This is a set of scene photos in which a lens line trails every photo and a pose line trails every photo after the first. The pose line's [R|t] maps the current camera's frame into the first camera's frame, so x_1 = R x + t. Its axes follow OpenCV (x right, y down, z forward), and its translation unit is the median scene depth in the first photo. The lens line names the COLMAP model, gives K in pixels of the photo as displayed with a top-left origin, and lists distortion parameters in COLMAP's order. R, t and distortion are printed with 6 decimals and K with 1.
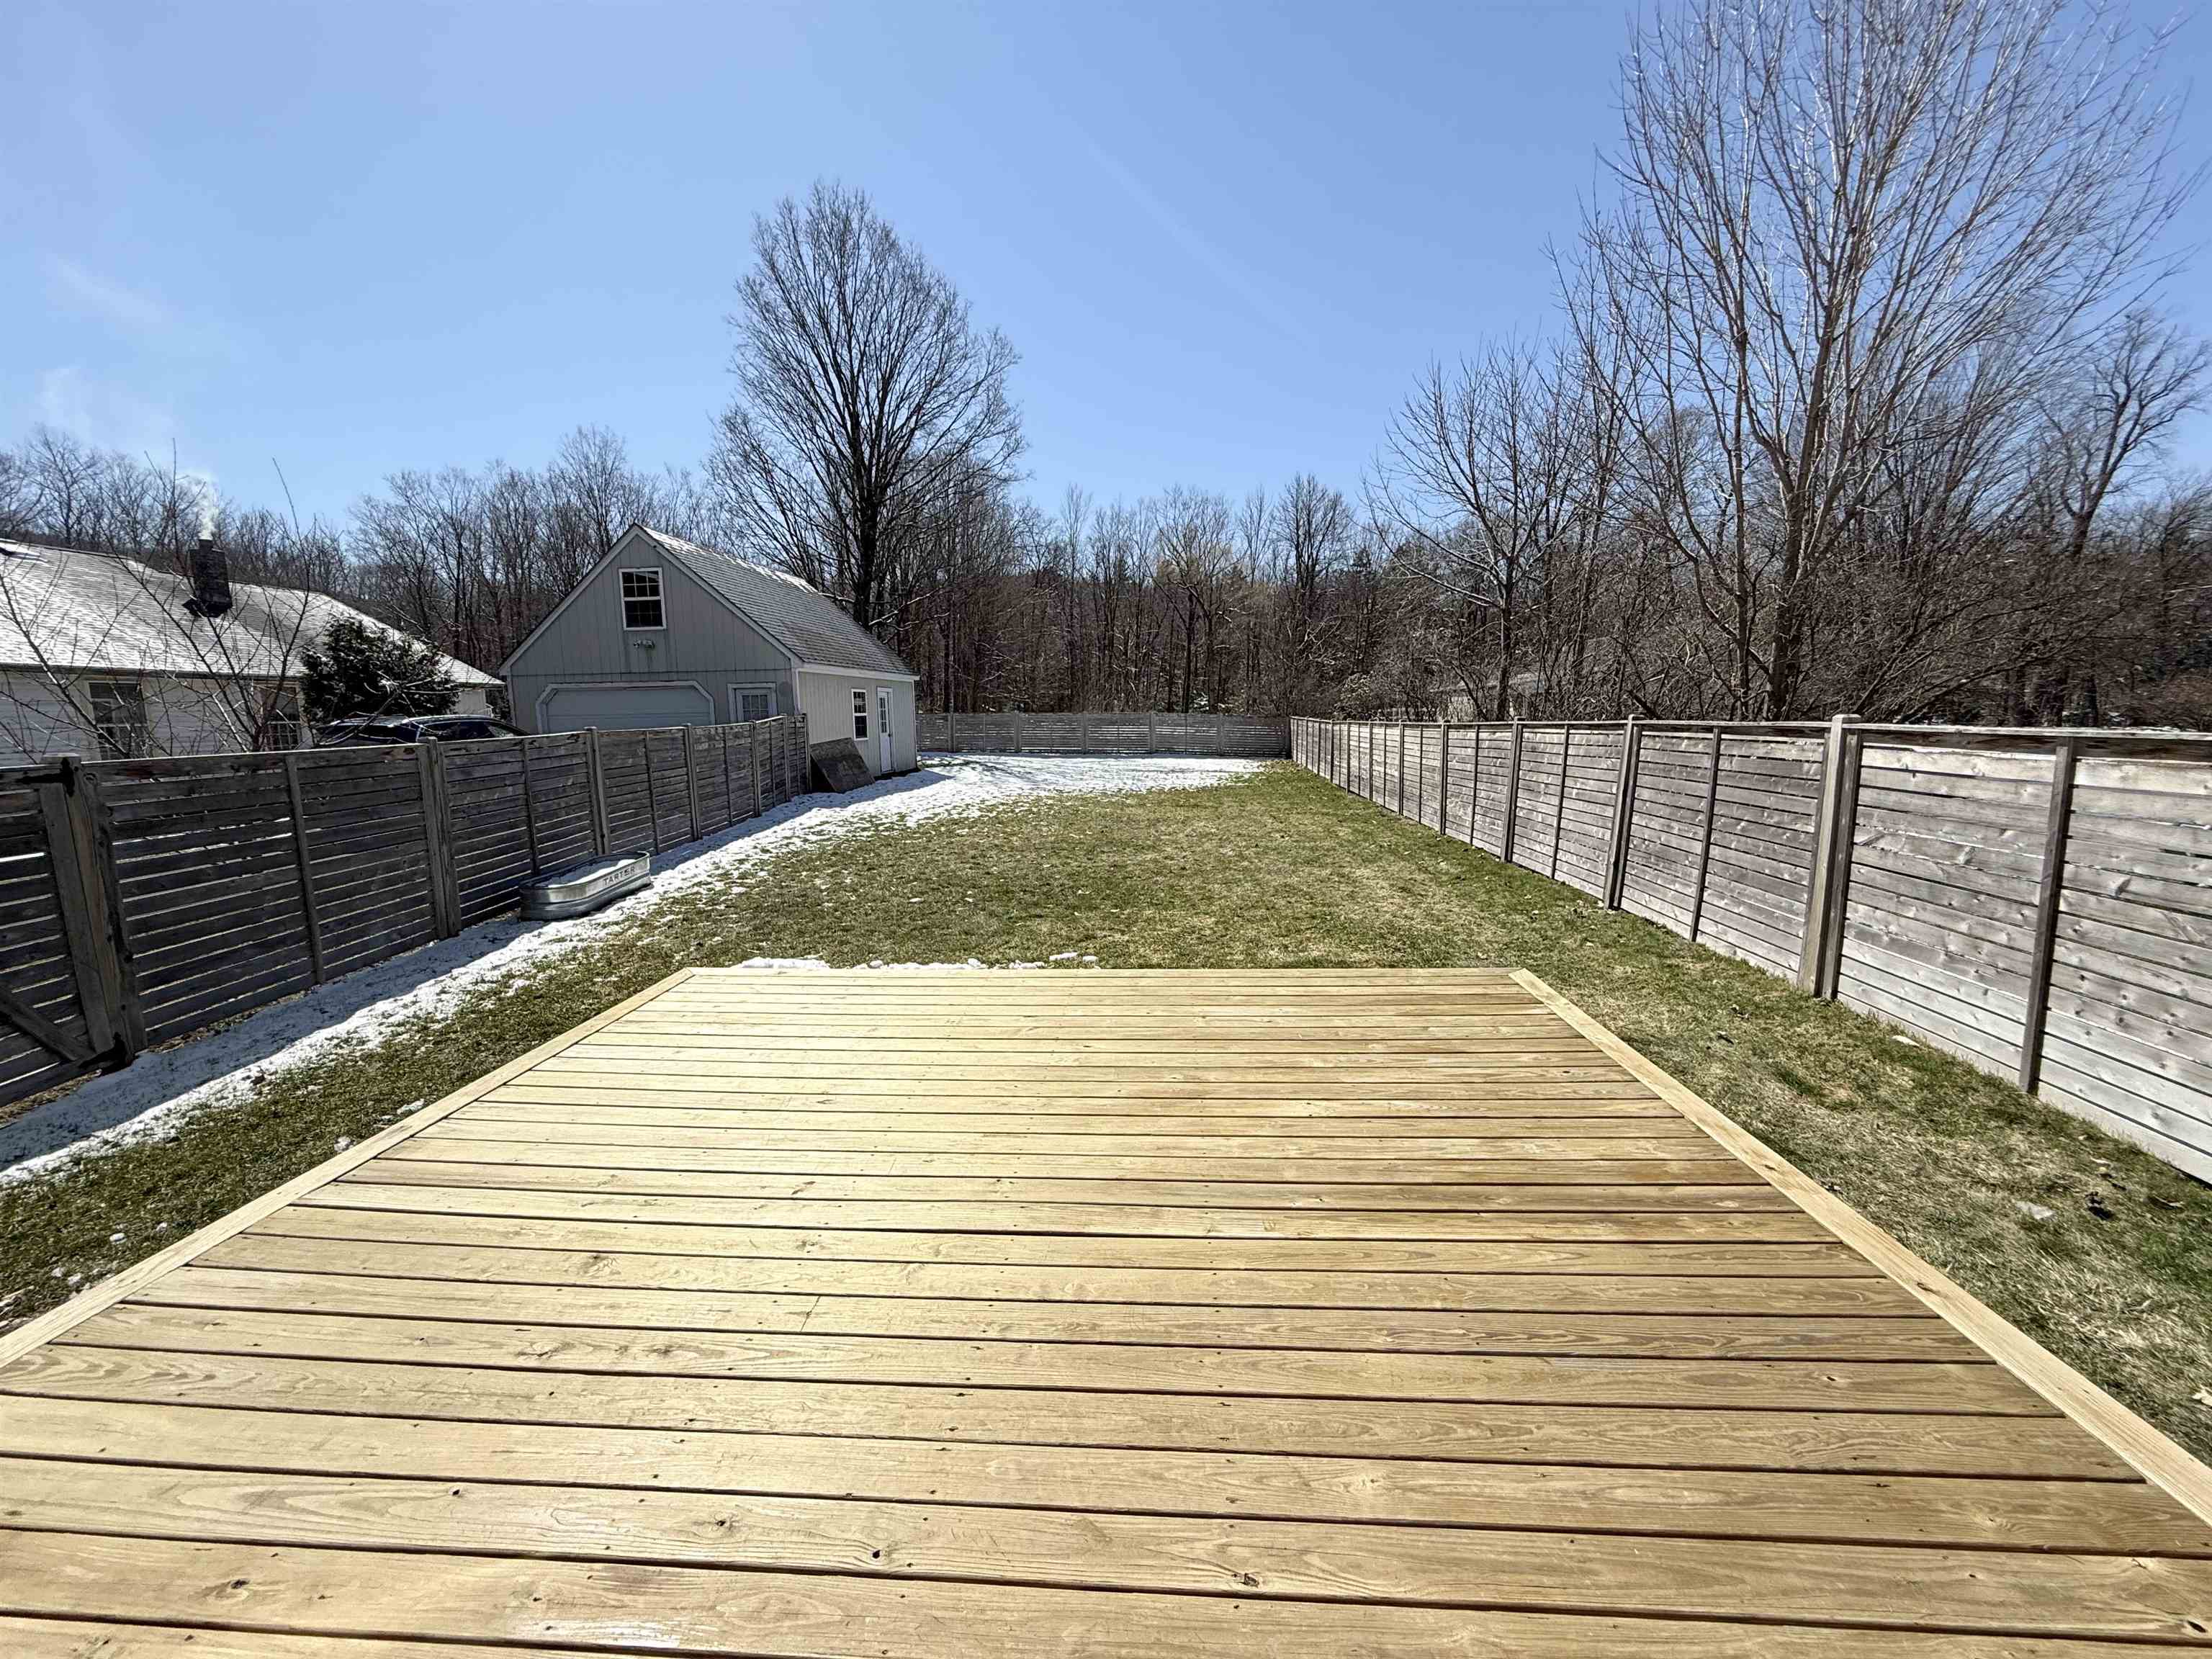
lens RADIAL K [[885.5, 0, 1101.9], [0, 885.5, 830.3], [0, 0, 1]] dist [0.001587, 0.000172]
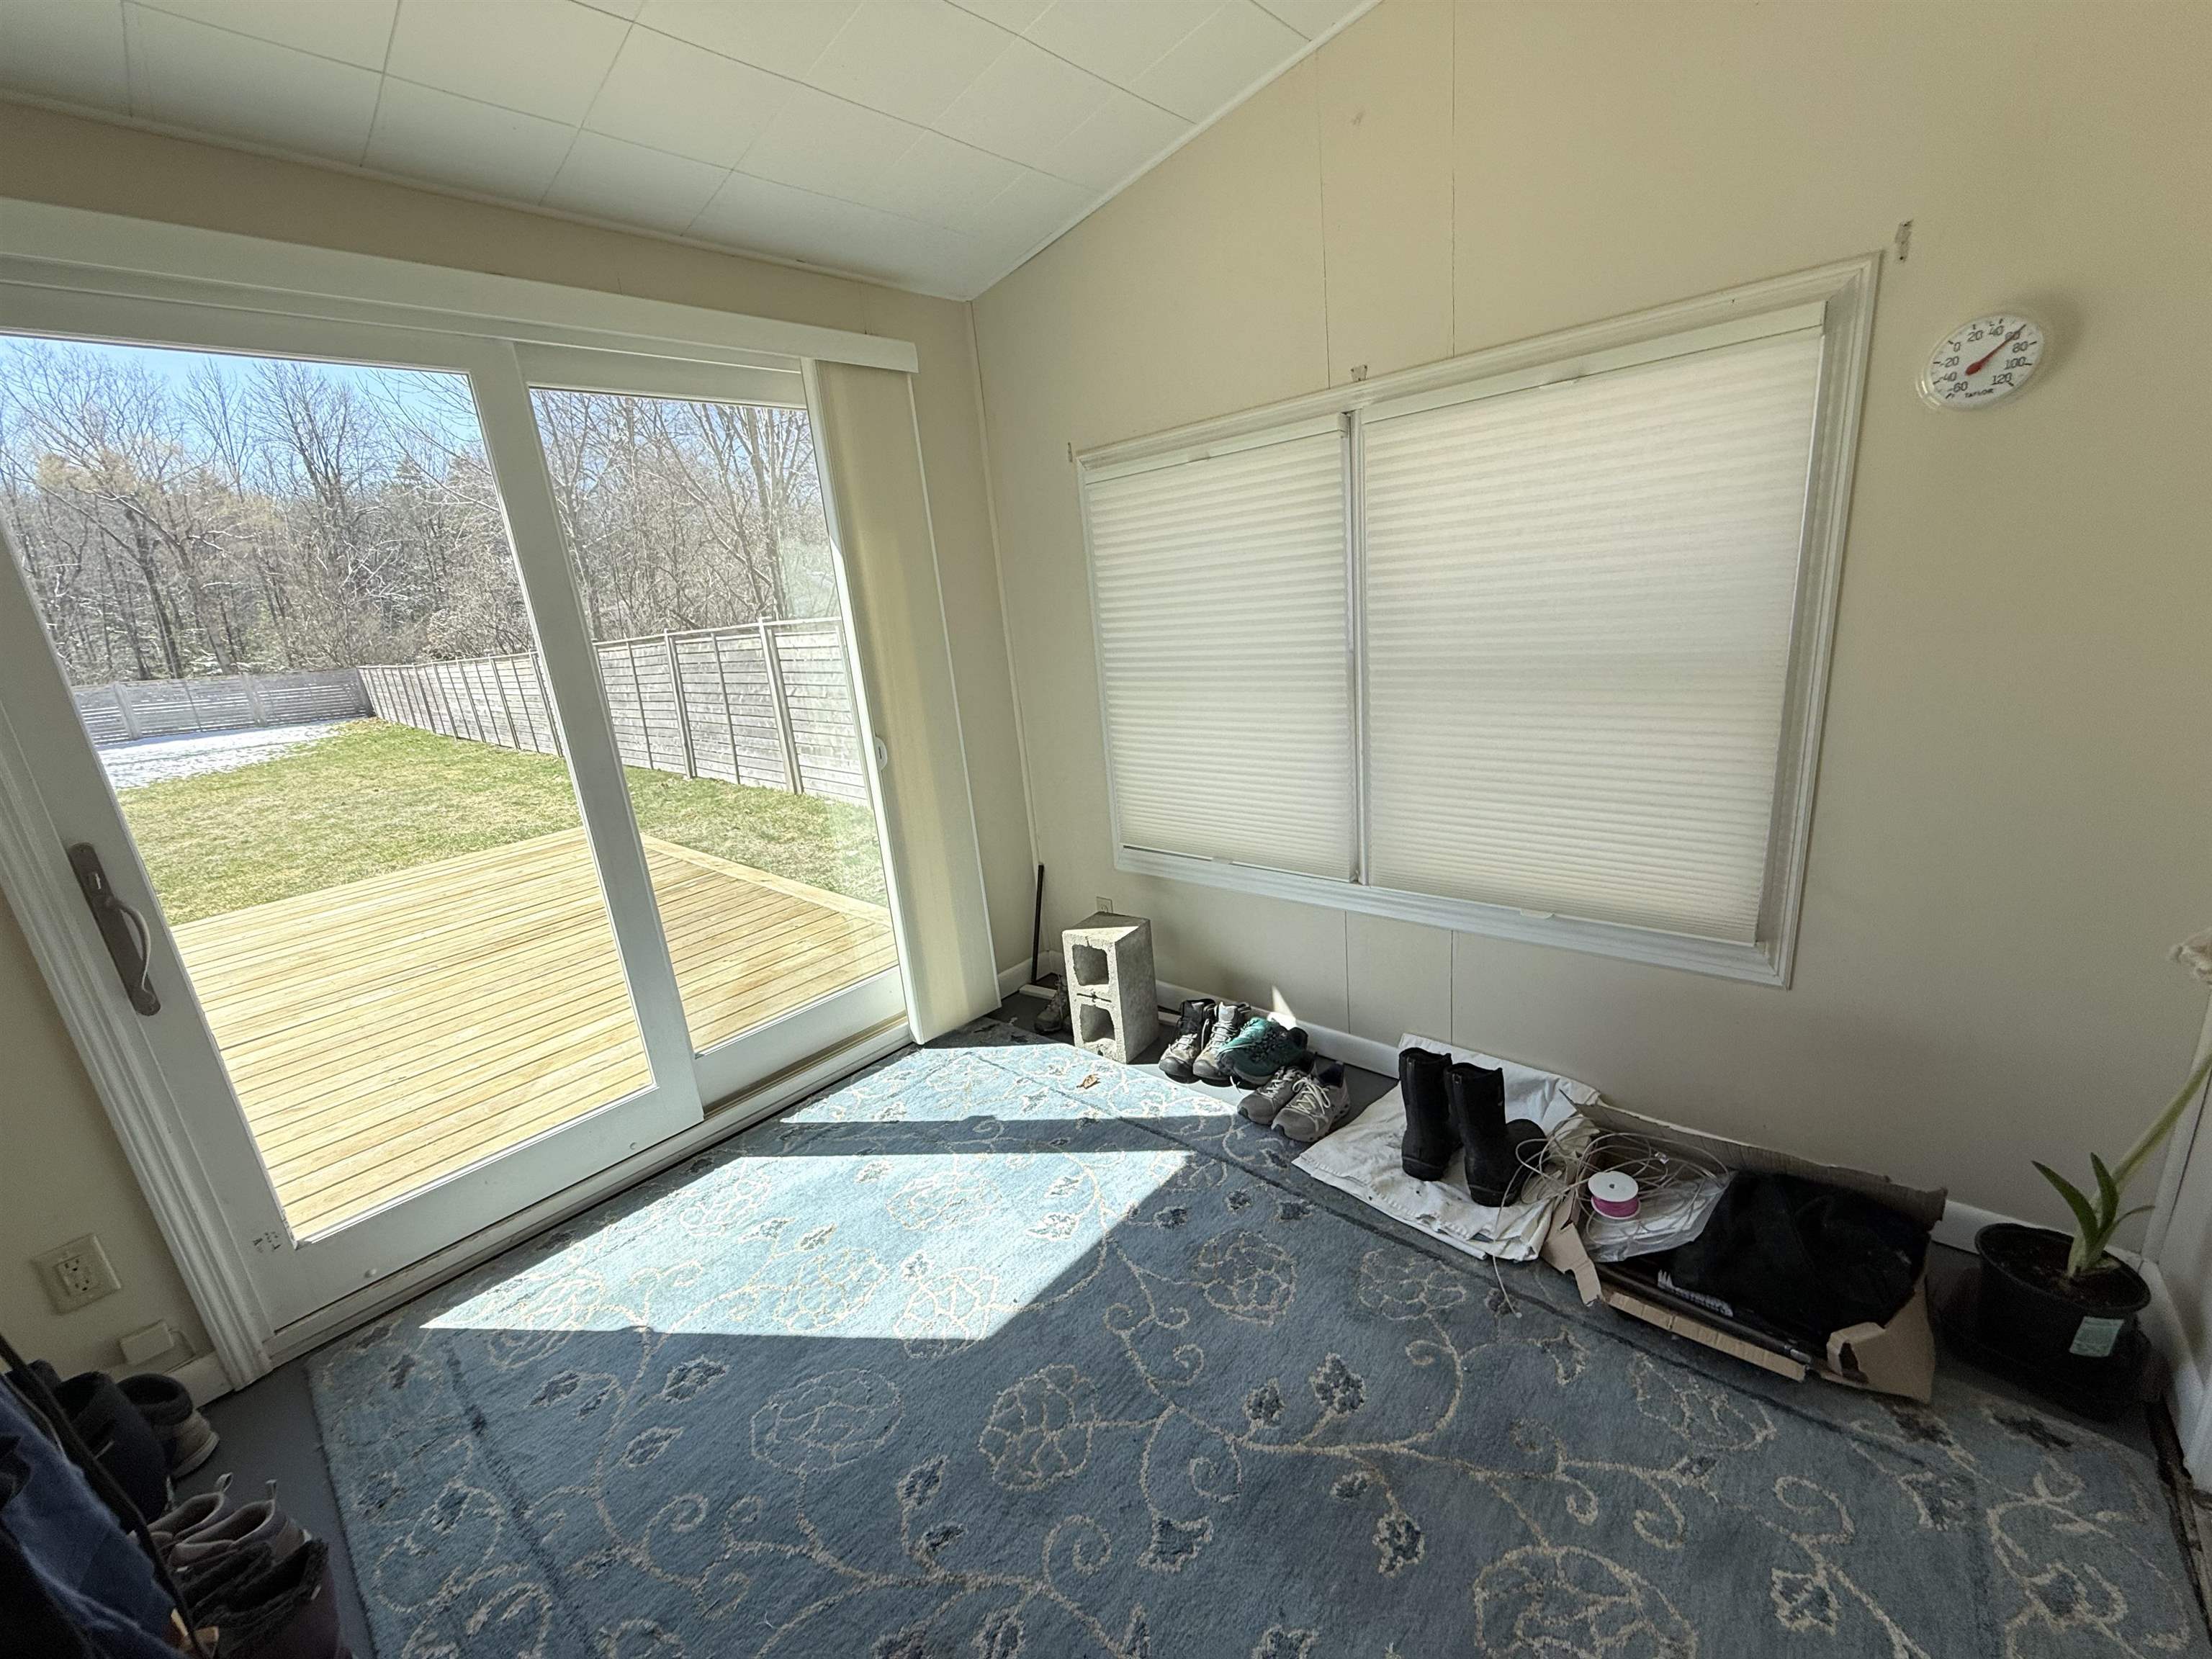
lens RADIAL K [[885.5, 0, 1100.3], [0, 885.5, 831.9], [0, 0, 1]] dist [0.001587, 0.000172]
pose [[0.623444, -0.250132, 0.740778, -0.020143], [0.187860, 0.967613, 0.168621, 0.028709], [-0.758964, 0.034037, 0.650242, -0.156484]]
